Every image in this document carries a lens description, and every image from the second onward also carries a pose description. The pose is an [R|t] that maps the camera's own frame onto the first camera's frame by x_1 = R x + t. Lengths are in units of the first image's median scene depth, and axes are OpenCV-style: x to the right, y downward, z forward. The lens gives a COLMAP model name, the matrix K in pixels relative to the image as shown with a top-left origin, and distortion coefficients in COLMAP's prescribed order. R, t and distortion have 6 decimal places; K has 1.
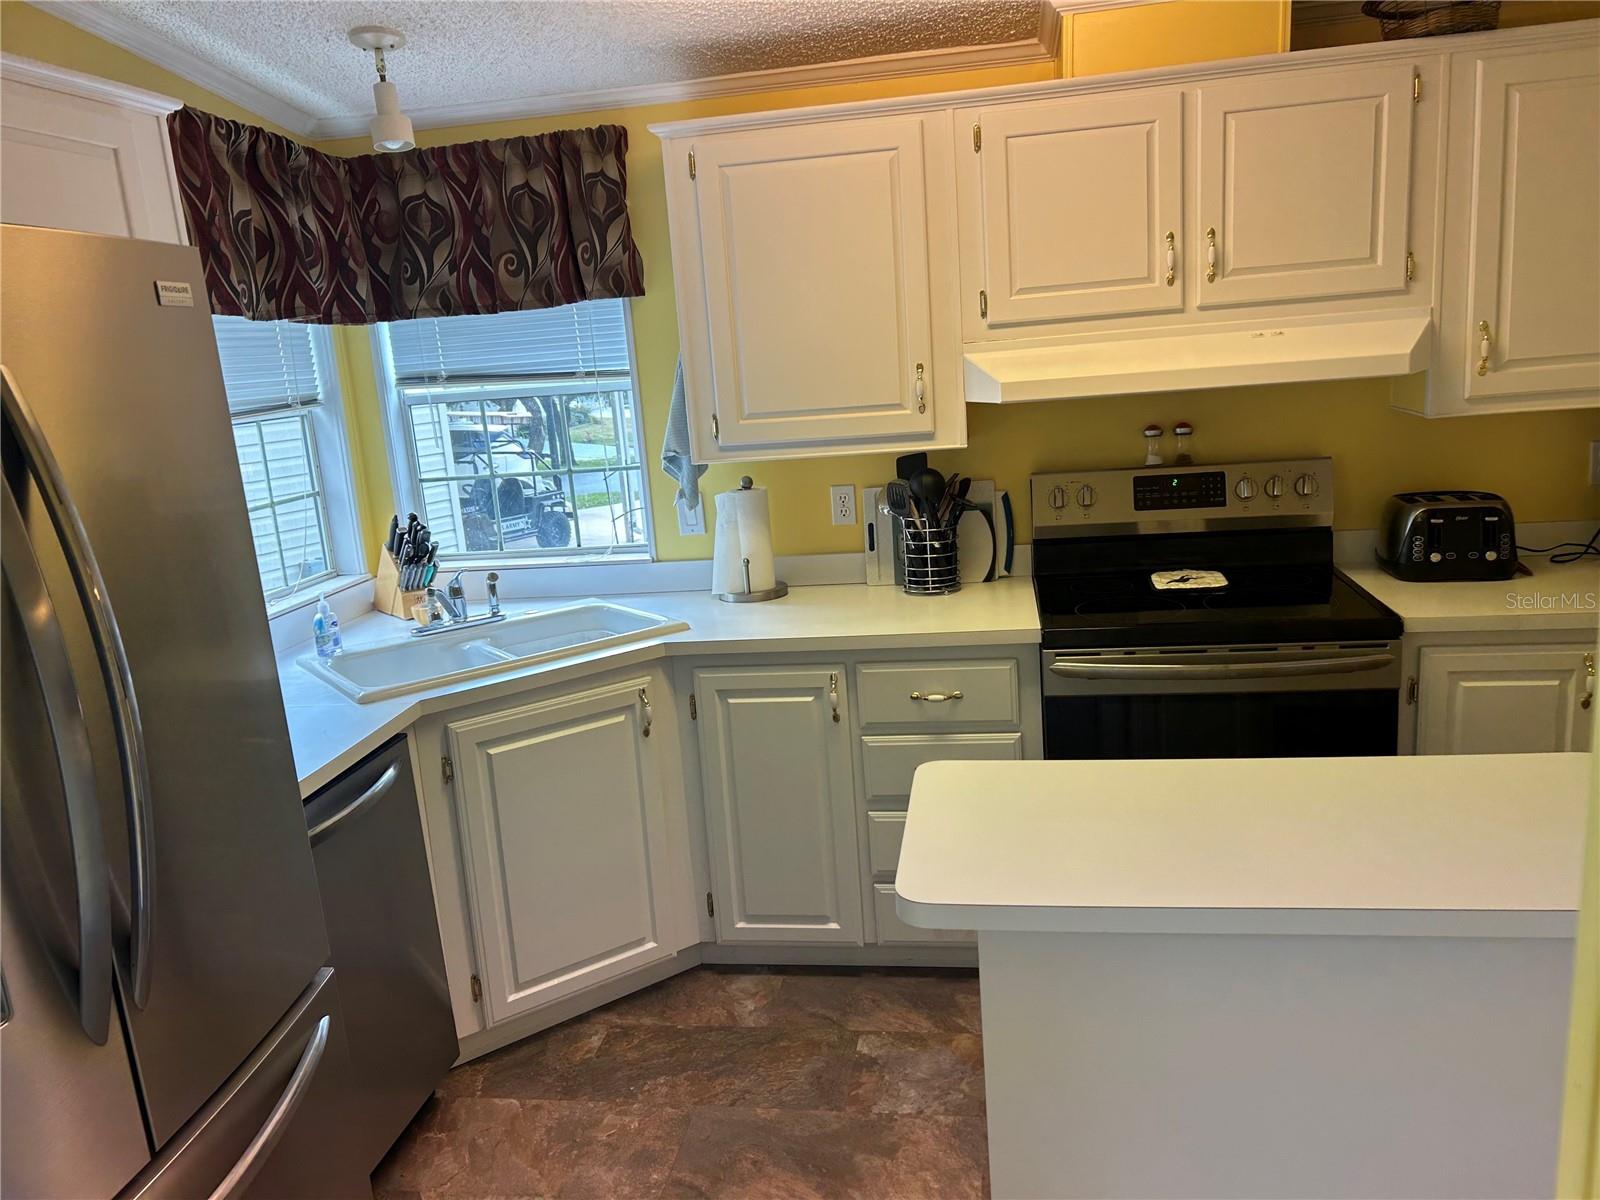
lens RADIAL K [[1221.9, 0, 800.0], [0, 1221.9, 600.0], [0, 0, 1]] dist [0.064785, -0.104973]
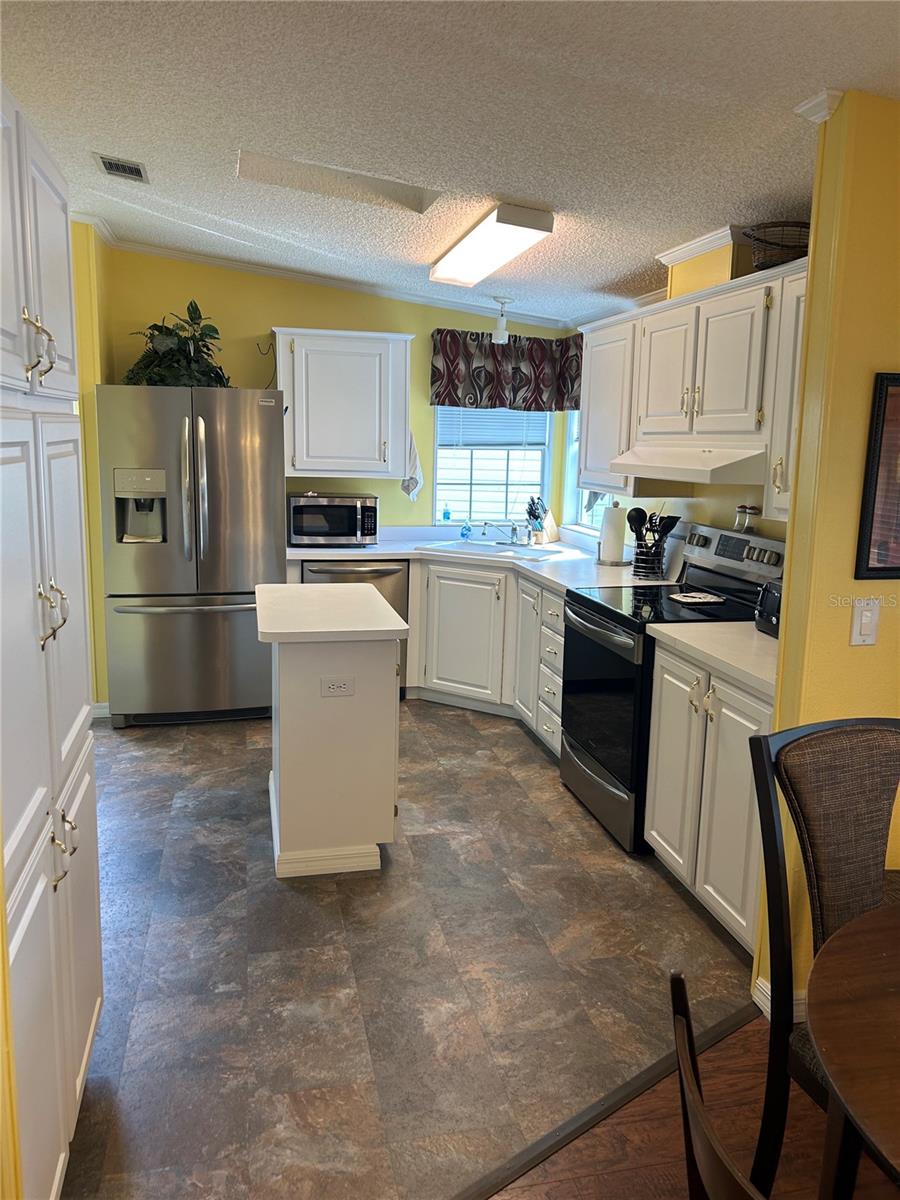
lens RADIAL K [[906.5, 0, 450.0], [0, 906.5, 600.0], [0, 0, 1]] dist [0.074585, -0.085838]
pose [[0.374182, 0.246212, -0.894073, 1.357287], [-0.242029, 0.956625, 0.162145, -0.140430], [0.895215, 0.155720, 0.417543, 0.219312]]
